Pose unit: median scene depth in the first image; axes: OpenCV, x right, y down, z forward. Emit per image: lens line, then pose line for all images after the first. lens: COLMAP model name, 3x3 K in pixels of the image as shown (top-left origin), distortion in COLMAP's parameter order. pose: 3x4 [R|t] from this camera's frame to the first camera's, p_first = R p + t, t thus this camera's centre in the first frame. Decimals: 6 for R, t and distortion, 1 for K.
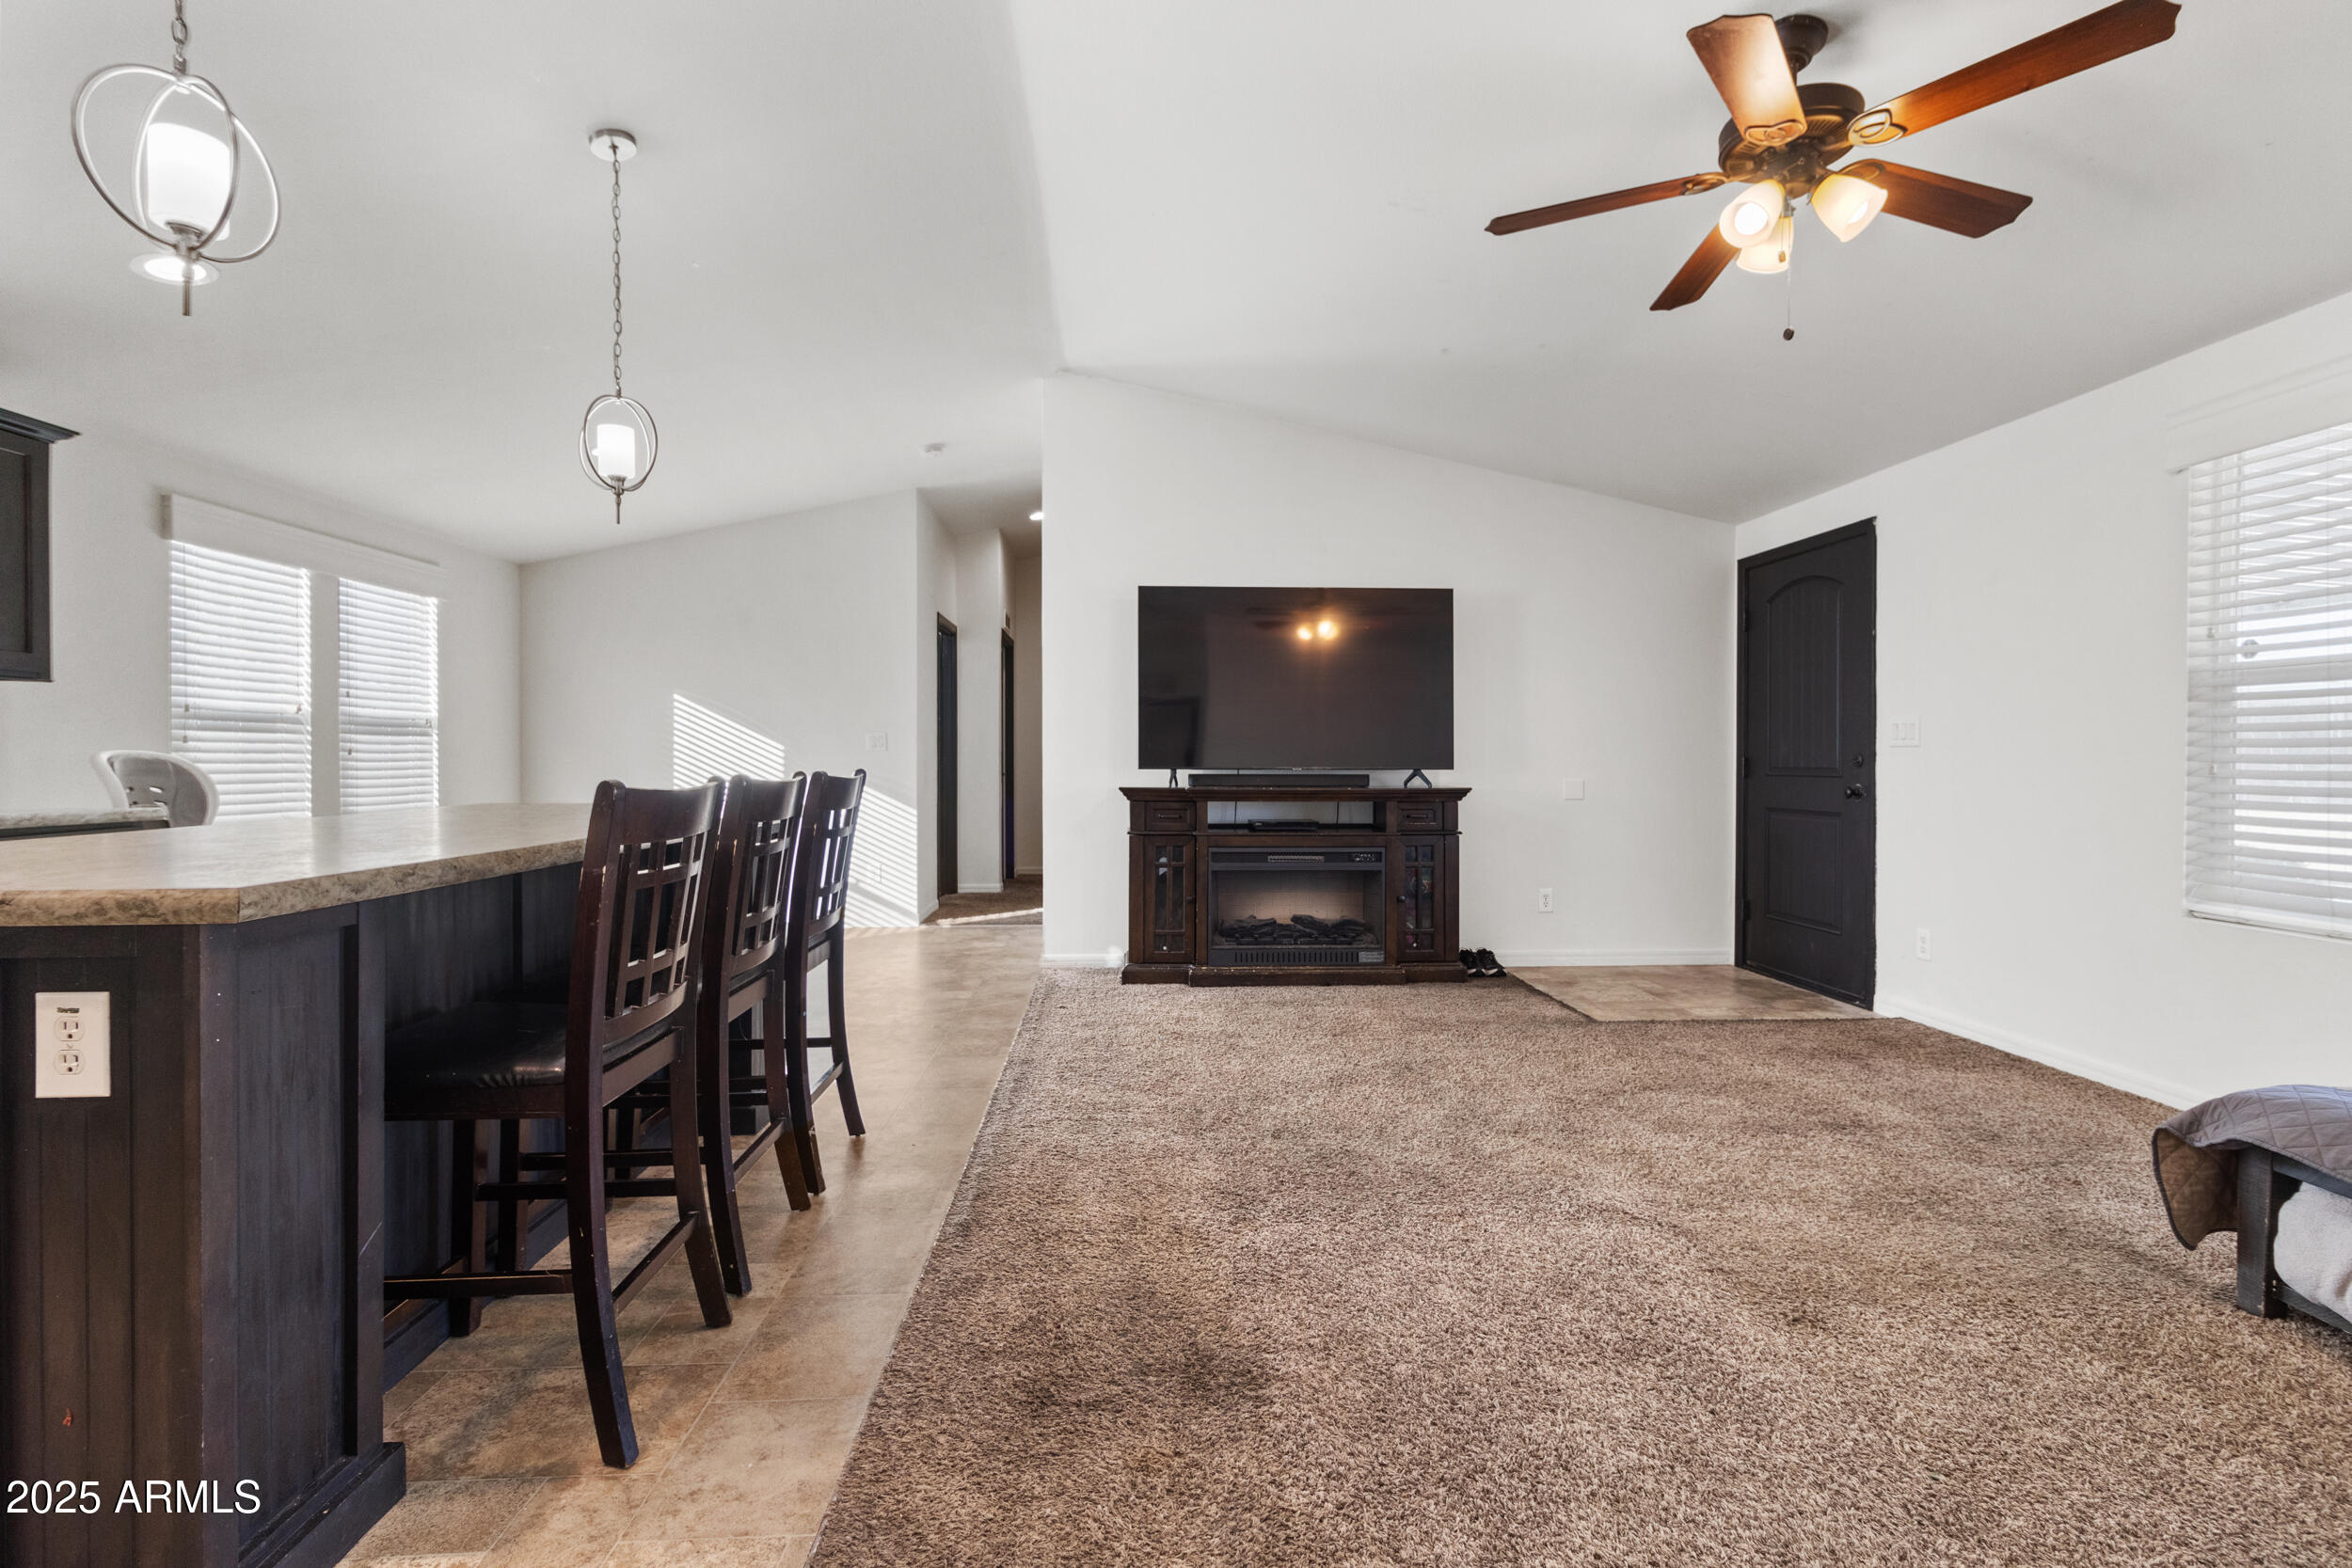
lens RADIAL K [[1087.2, 0, 1170.2], [0, 1087.2, 783.3], [0, 0, 1]] dist [-0.002221, -0.000408]
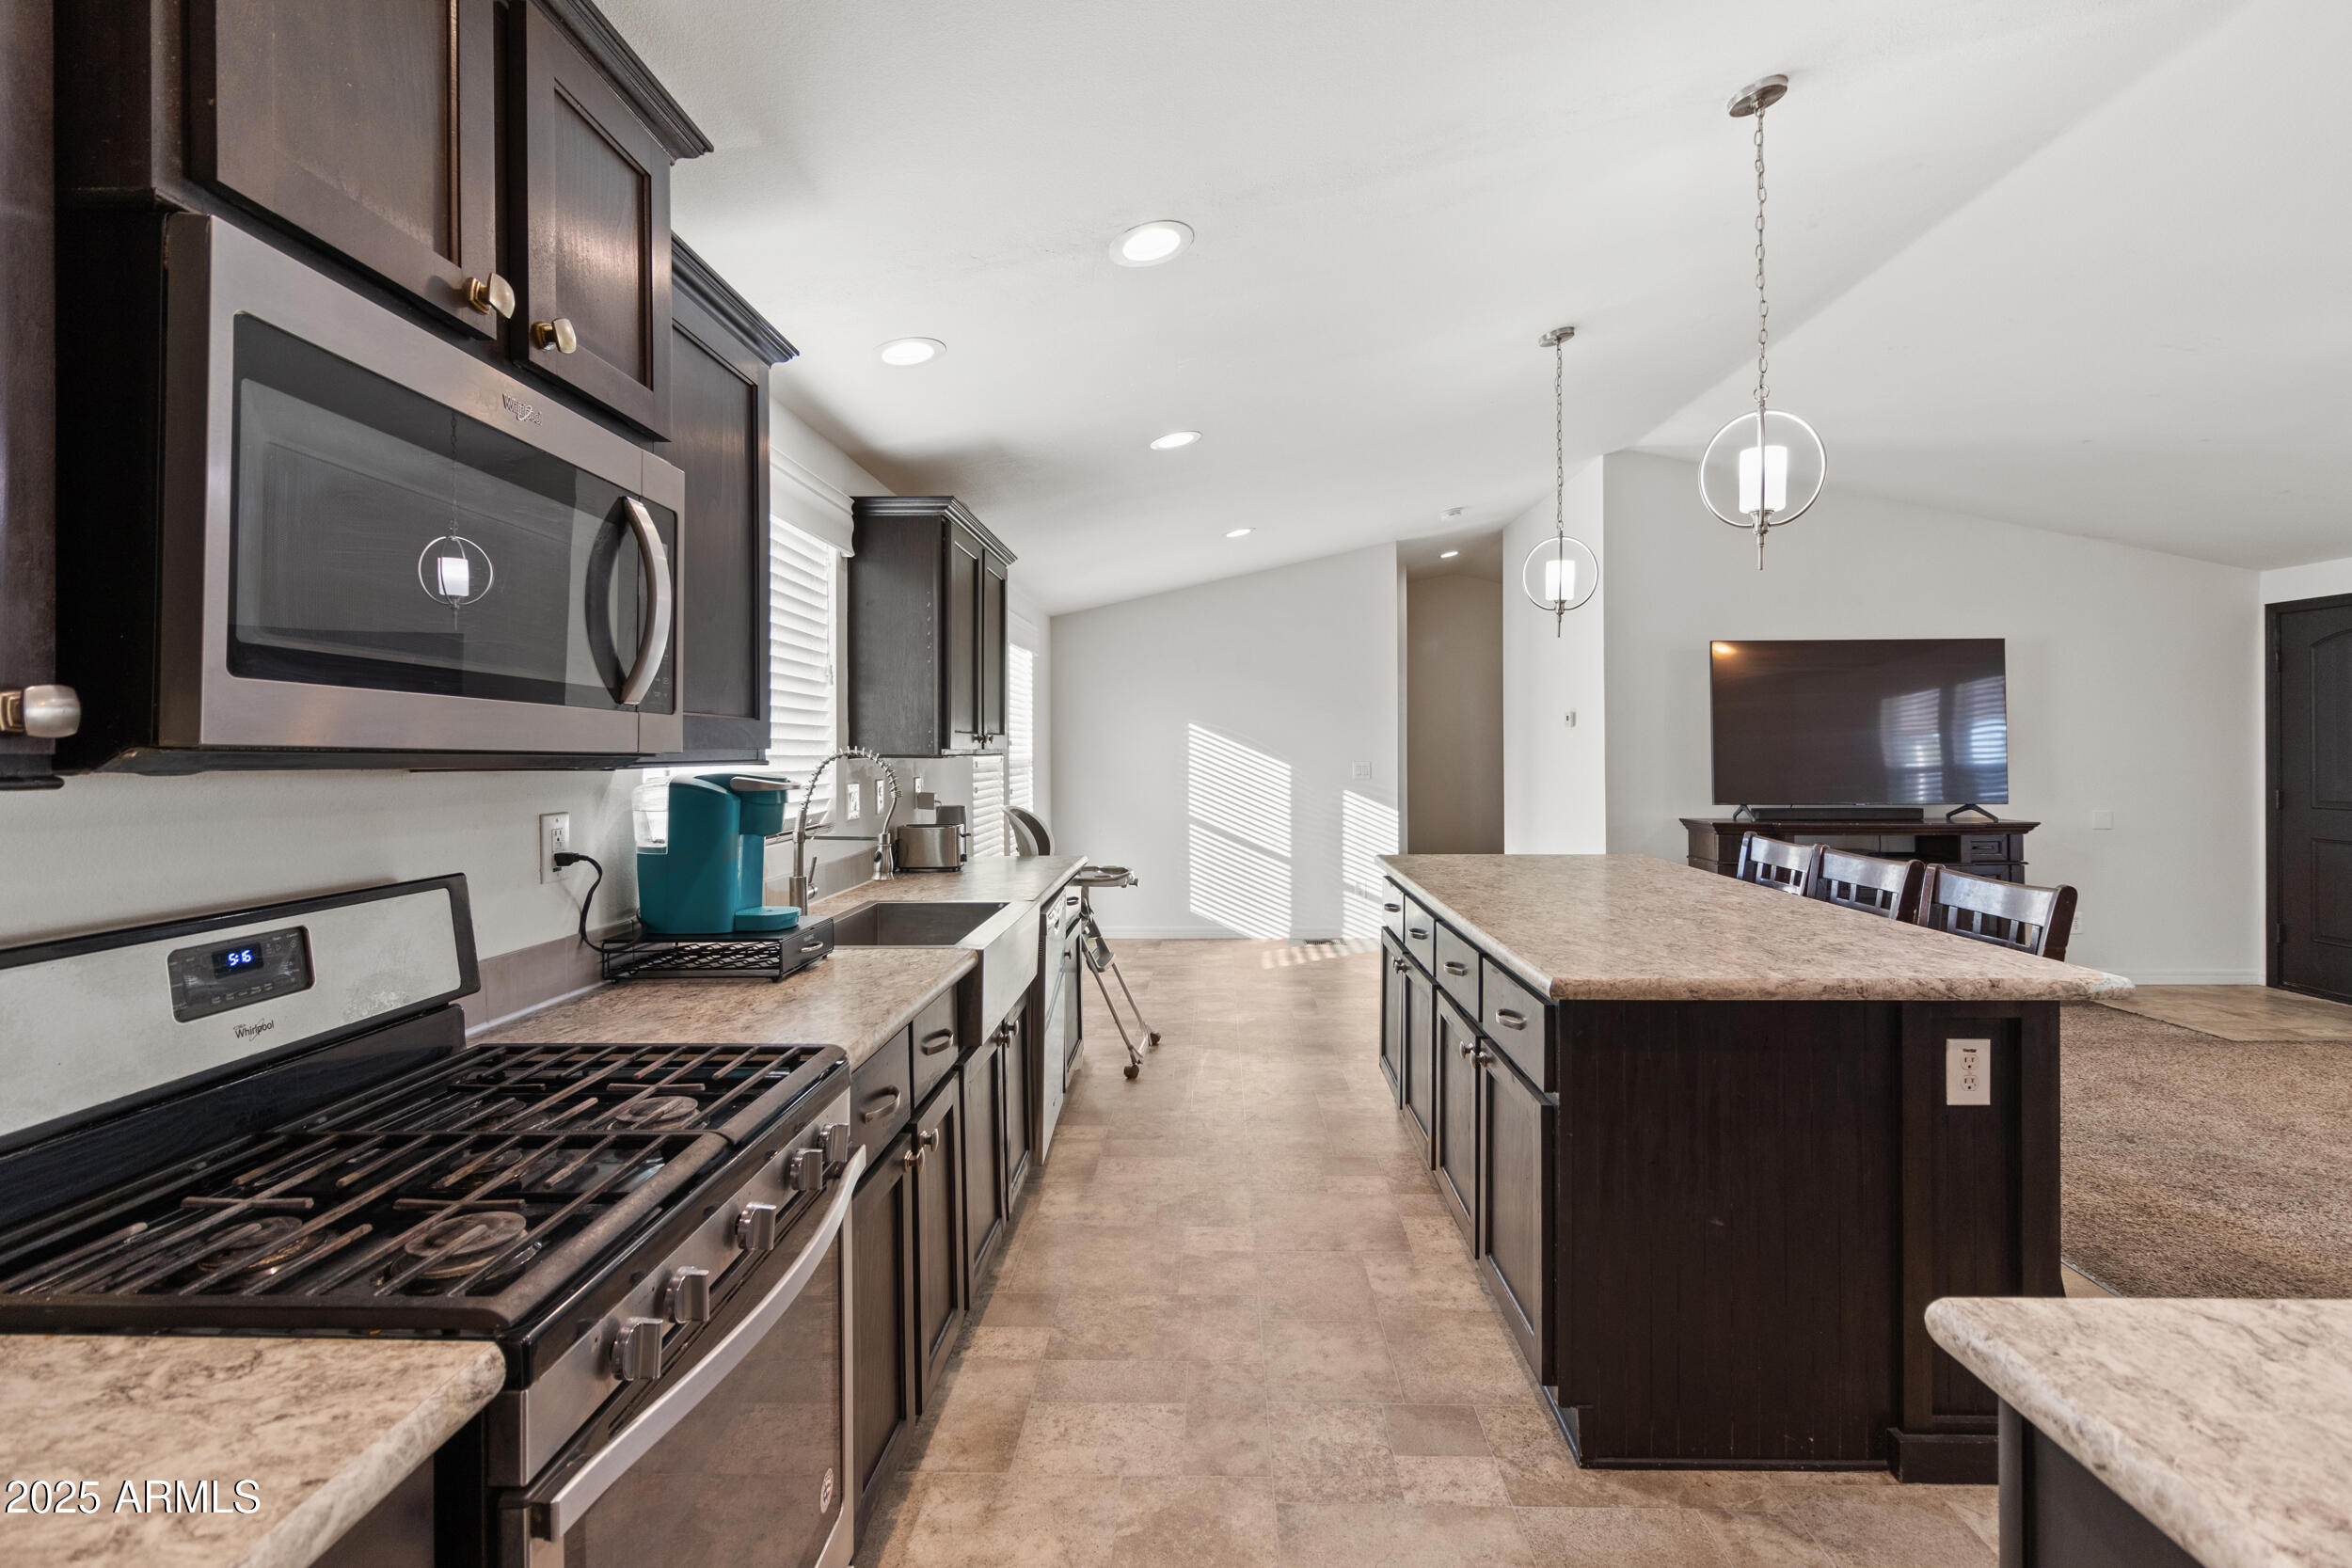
lens RADIAL K [[1106.9, 0, 1183.6], [0, 1106.9, 751.2], [0, 0, 1]] dist [0.001613, 0.000468]
pose [[0.996982, -0.007834, -0.077242, -0.494532], [0.006277, 0.999773, -0.020383, -0.049968], [0.077384, 0.019837, 0.996804, -0.176539]]
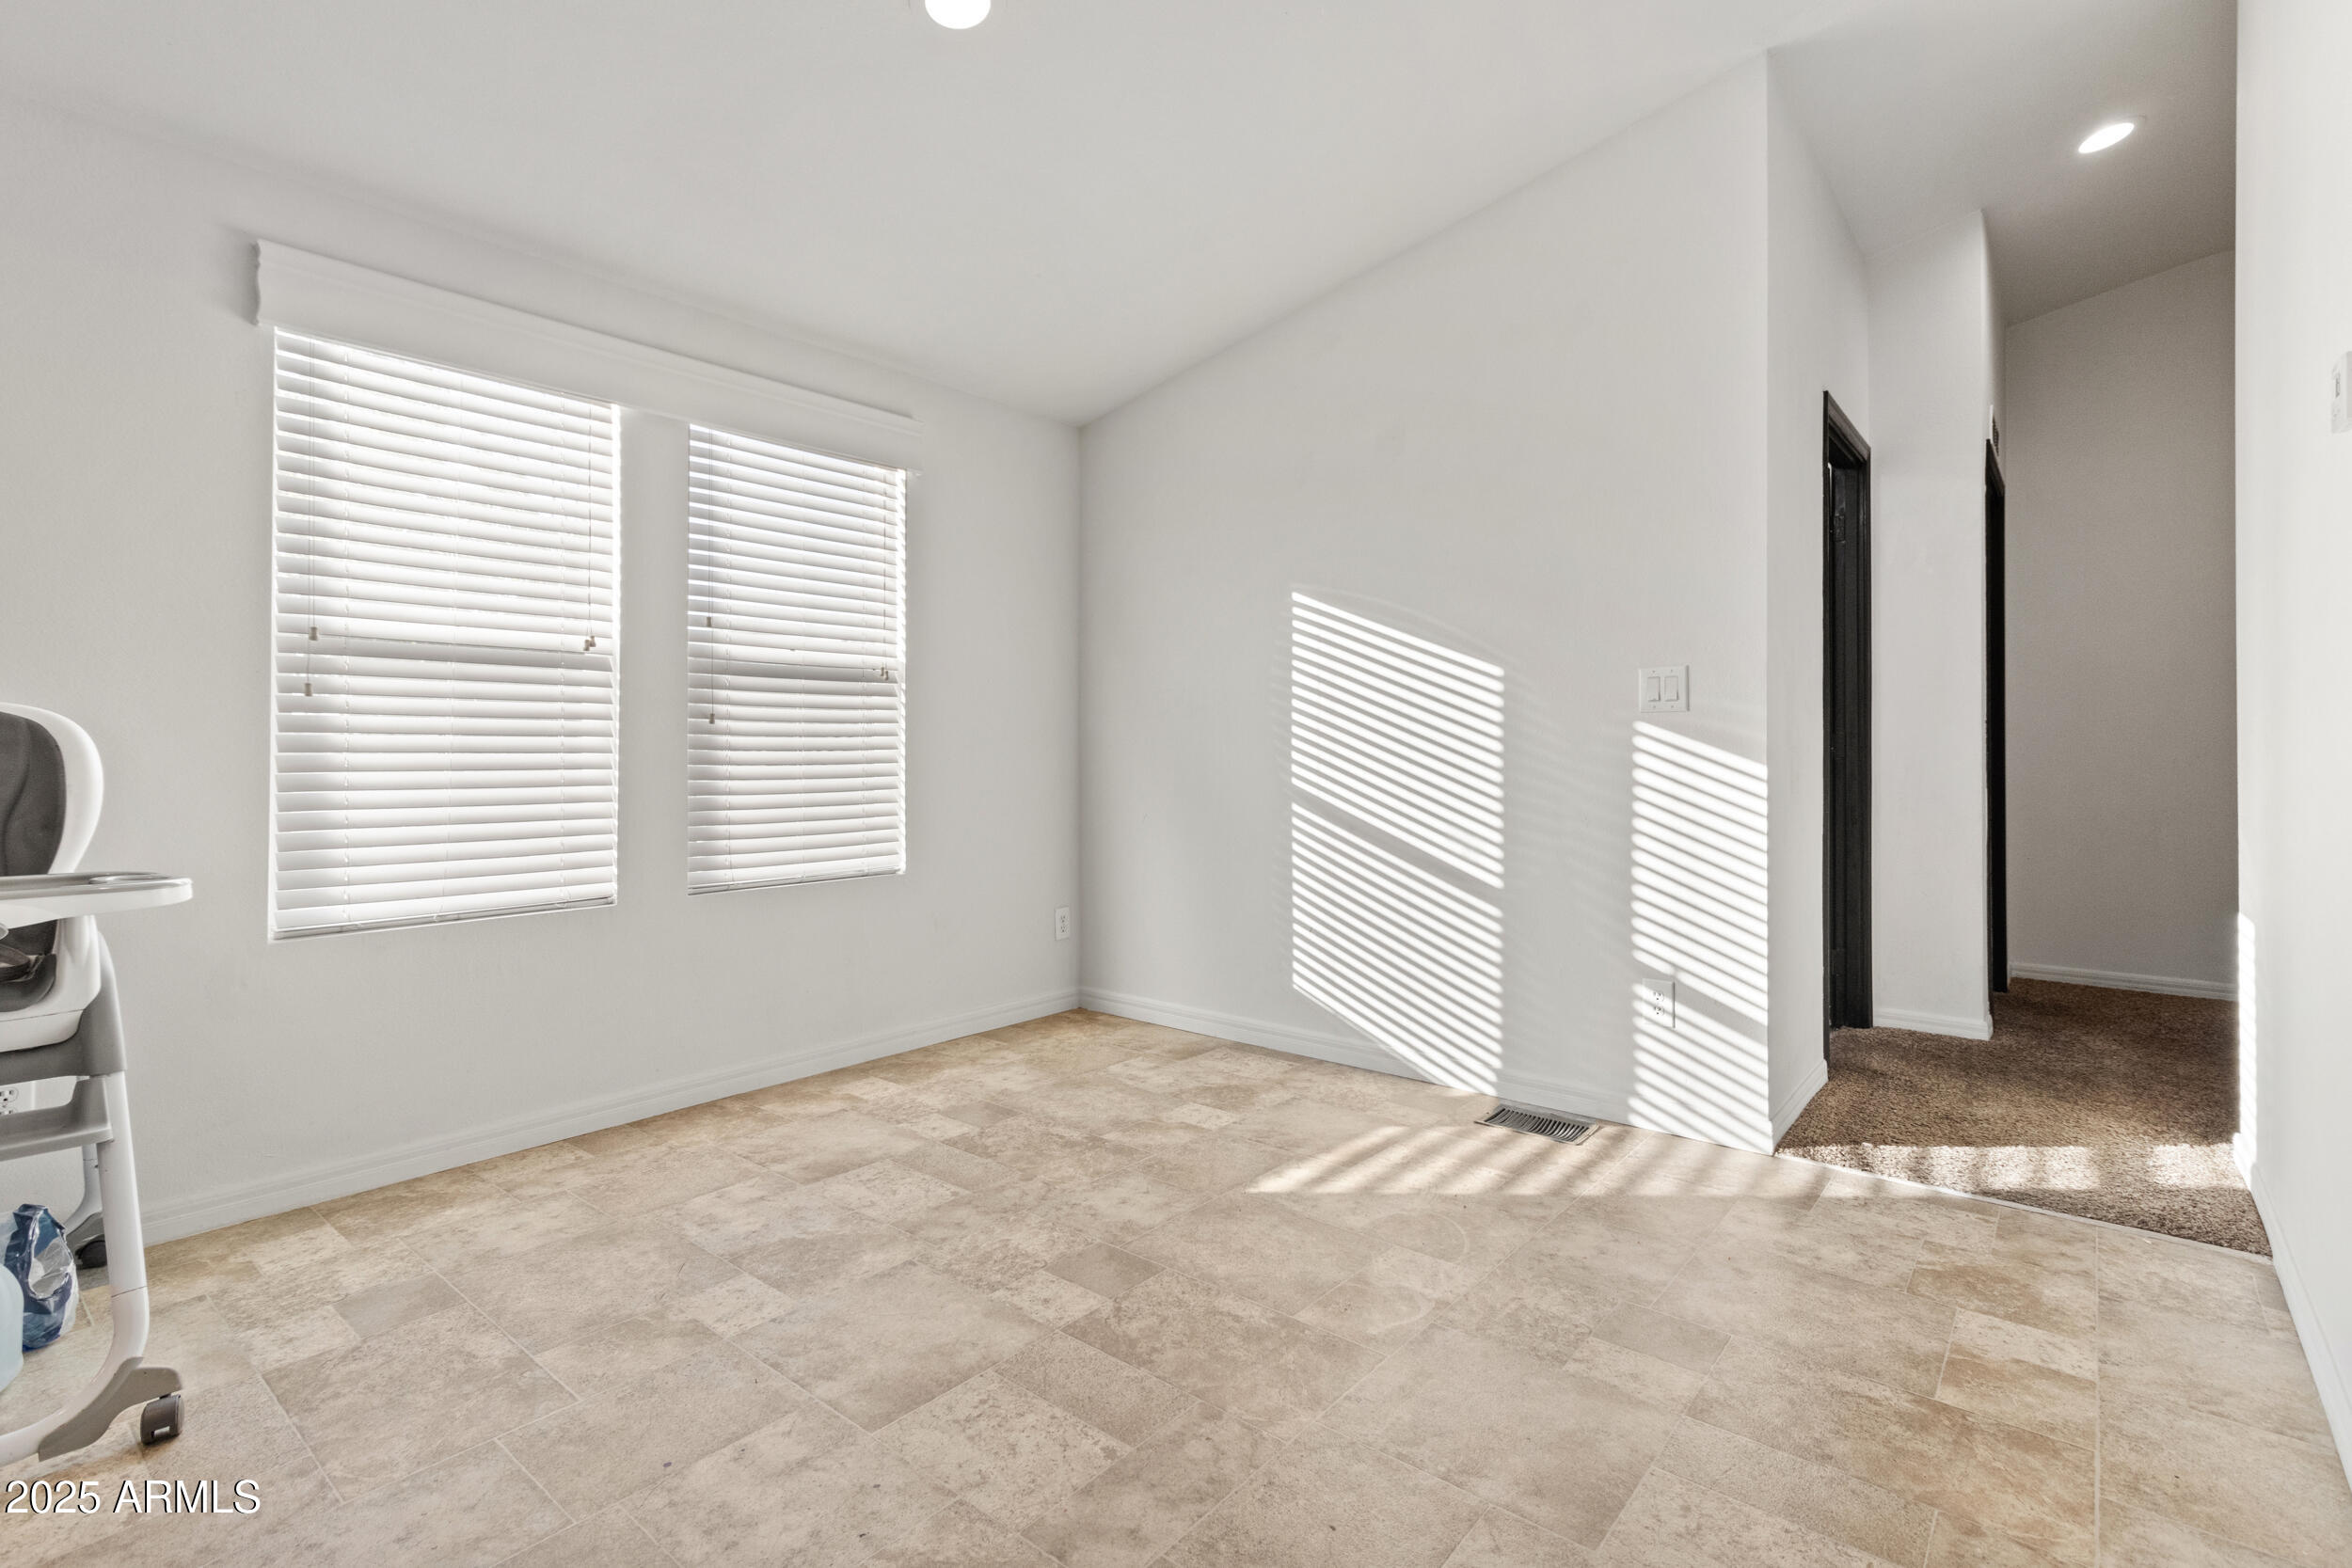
lens RADIAL K [[1087.2, 0, 1170.2], [0, 1087.2, 783.3], [0, 0, 1]] dist [-0.002221, -0.000408]
pose [[0.739864, 0.008627, -0.672701, -0.176665], [-0.005072, 0.999961, 0.007245, 0.001591], [0.672737, -0.001949, 0.739879, 0.770186]]
